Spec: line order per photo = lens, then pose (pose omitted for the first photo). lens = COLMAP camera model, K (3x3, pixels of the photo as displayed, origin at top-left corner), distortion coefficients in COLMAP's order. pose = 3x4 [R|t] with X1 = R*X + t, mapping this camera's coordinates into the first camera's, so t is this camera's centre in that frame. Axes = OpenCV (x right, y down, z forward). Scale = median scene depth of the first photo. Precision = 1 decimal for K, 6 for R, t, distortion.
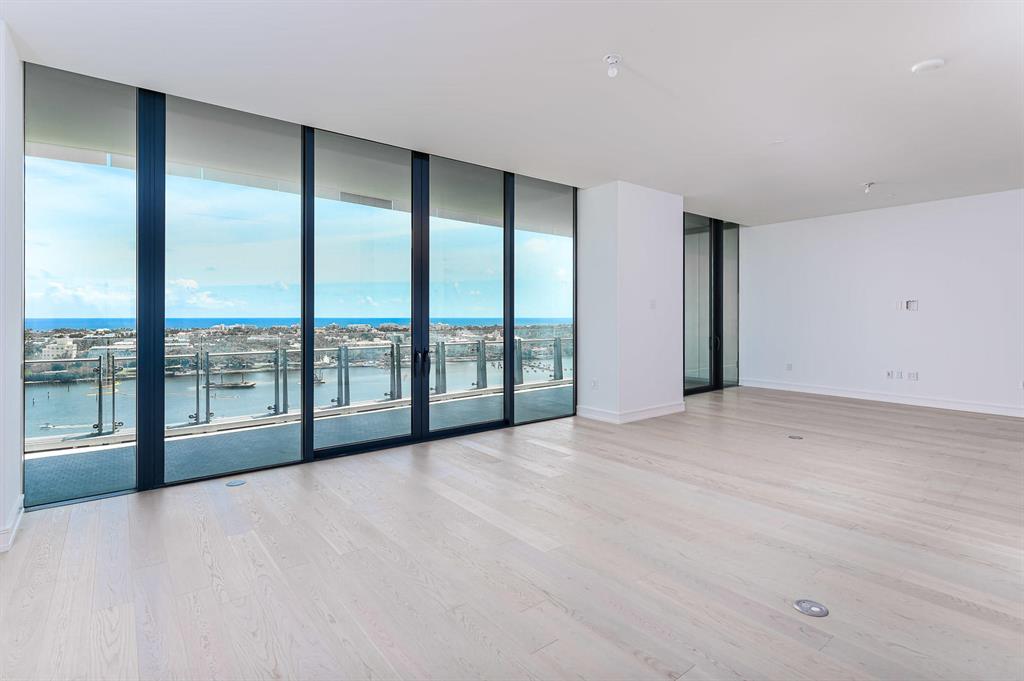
lens RADIAL K [[500.0, 0, 510.9], [0, 500.0, 313.8], [0, 0, 1]] dist [0.019764, -0.000205]
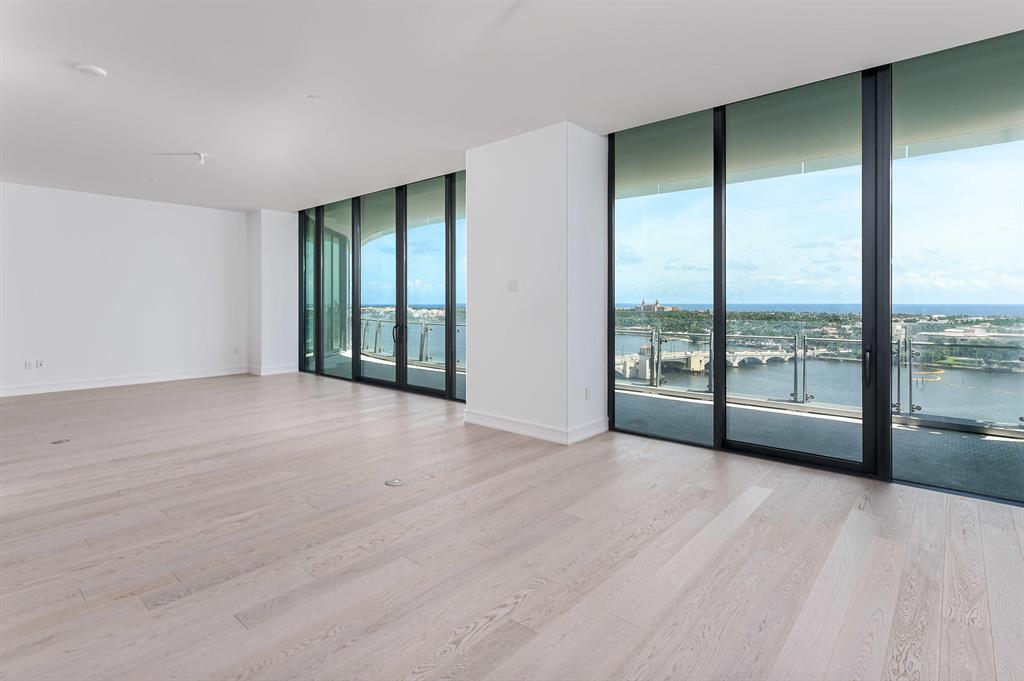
lens RADIAL K [[500.0, 0, 510.9], [0, 500.0, 313.8], [0, 0, 1]] dist [0.019764, -0.000205]
pose [[0.181102, 0.023619, -0.983181, 0.489422], [0.004134, 0.999684, 0.024777, 0.002228], [0.983456, -0.008551, 0.180948, 0.404600]]
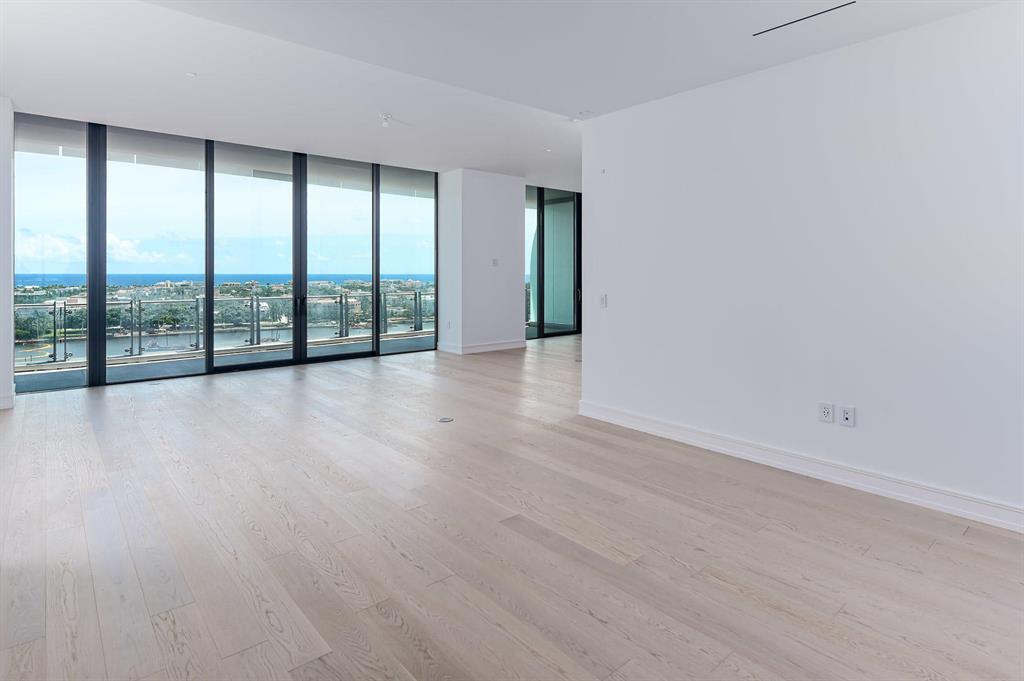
lens RADIAL K [[539.2, 0, 518.4], [0, 539.2, 272.8], [0, 0, 1]] dist [0.004755, 0.000469]
pose [[0.998523, 0.002498, 0.054277, 0.125117], [-0.002752, 0.999986, 0.004594, -0.000906], [-0.054265, -0.004737, 0.998515, -0.186446]]
